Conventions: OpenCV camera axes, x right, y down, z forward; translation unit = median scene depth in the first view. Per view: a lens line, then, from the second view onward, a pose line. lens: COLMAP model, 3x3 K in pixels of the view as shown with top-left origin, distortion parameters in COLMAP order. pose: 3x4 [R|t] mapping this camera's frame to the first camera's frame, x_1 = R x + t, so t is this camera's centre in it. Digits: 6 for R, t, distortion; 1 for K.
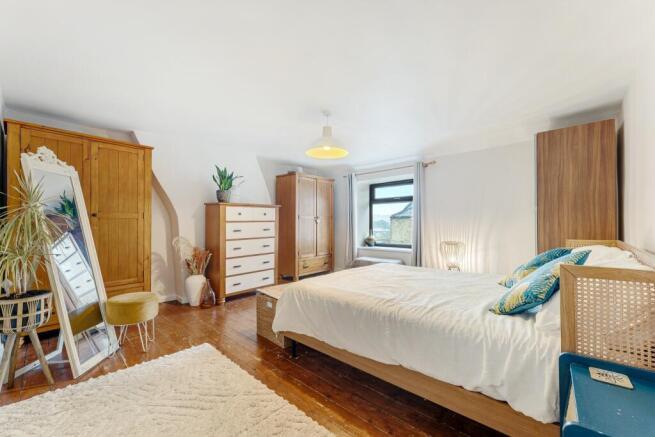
lens RADIAL K [[264.1, 0, 330.5], [0, 264.1, 223.2], [0, 0, 1]] dist [-0.000258, -0.000045]
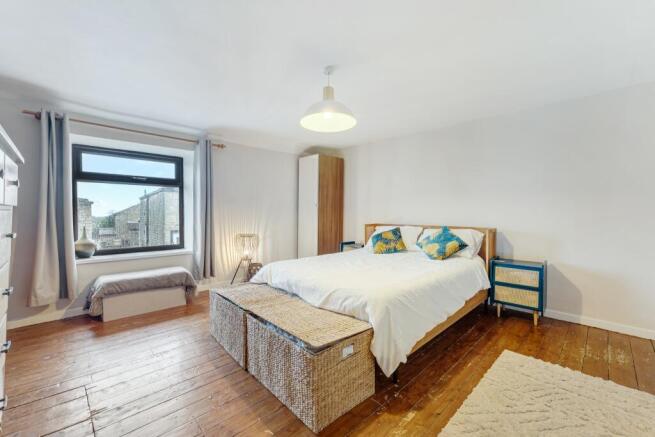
lens RADIAL K [[270.0, 0, 327.5], [0, 270.0, 218.5], [0, 0, 1]] dist [-0.000806, -0.000052]
pose [[0.061245, -0.008359, 0.998088, -0.522323], [0.001827, 0.999964, 0.008262, 0.004260], [-0.998121, 0.001318, 0.061258, 0.631144]]
